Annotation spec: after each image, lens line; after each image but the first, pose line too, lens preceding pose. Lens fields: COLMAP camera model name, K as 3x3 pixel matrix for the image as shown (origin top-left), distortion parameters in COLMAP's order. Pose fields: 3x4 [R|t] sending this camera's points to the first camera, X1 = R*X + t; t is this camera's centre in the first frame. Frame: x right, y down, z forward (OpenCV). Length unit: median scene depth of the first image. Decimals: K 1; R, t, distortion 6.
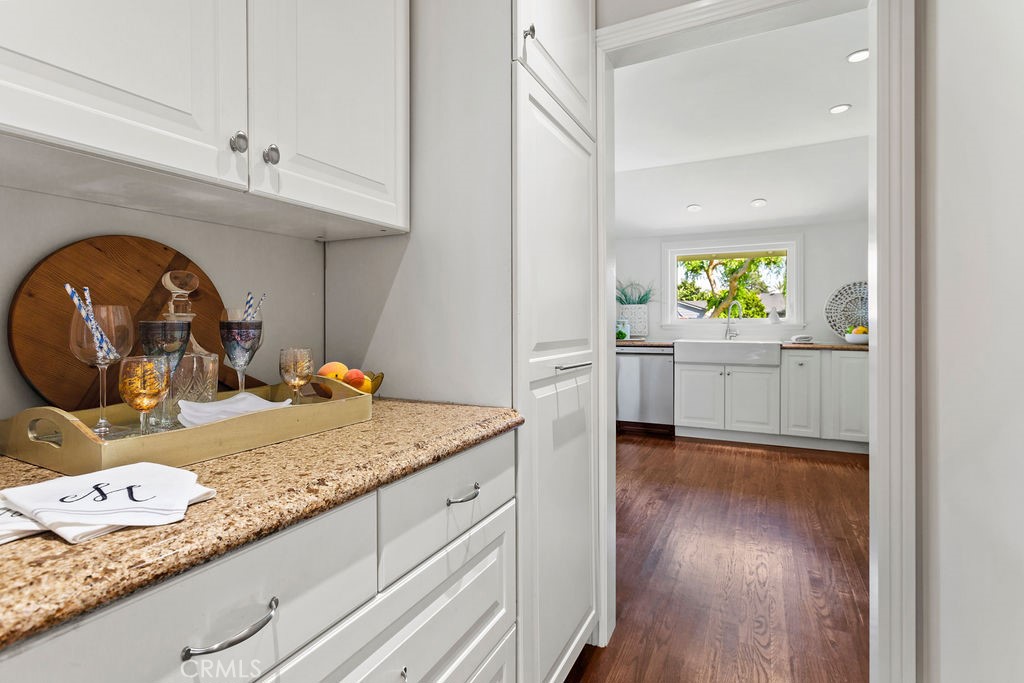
lens RADIAL K [[487.6, 0, 514.5], [0, 487.6, 323.8], [0, 0, 1]] dist [0.001753, 0.002462]
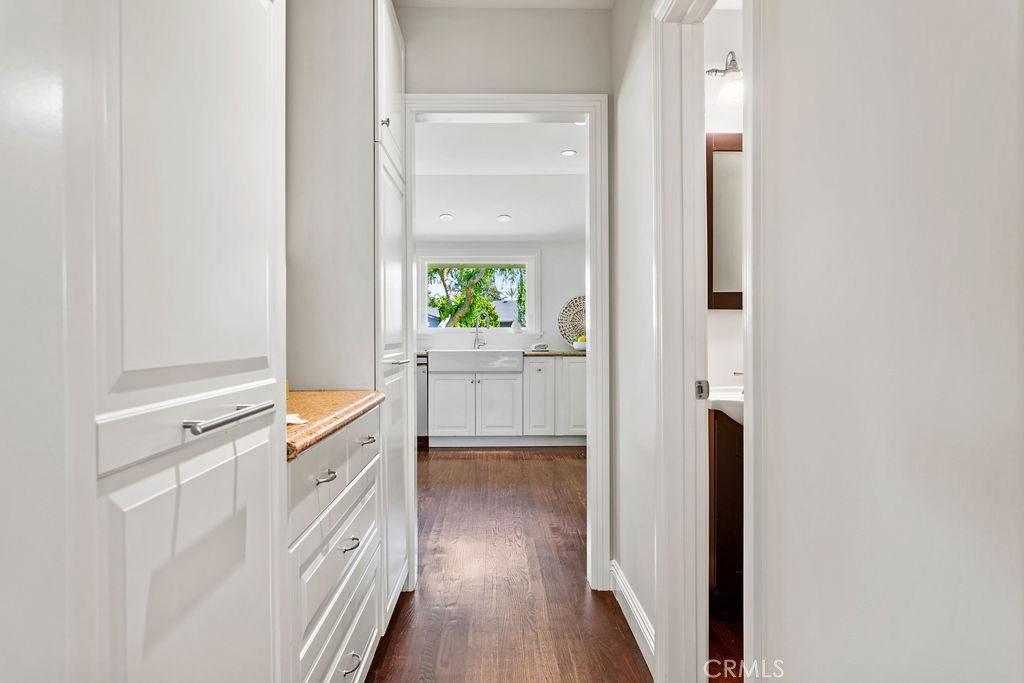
lens RADIAL K [[620.1, 0, 508.5], [0, 620.1, 336.5], [0, 0, 1]] dist [-0.001643, 0.000167]
pose [[0.880895, -0.004150, 0.473294, -0.134418], [0.003137, 0.999991, 0.002929, 0.003992], [-0.473302, -0.001095, 0.880900, -0.196167]]
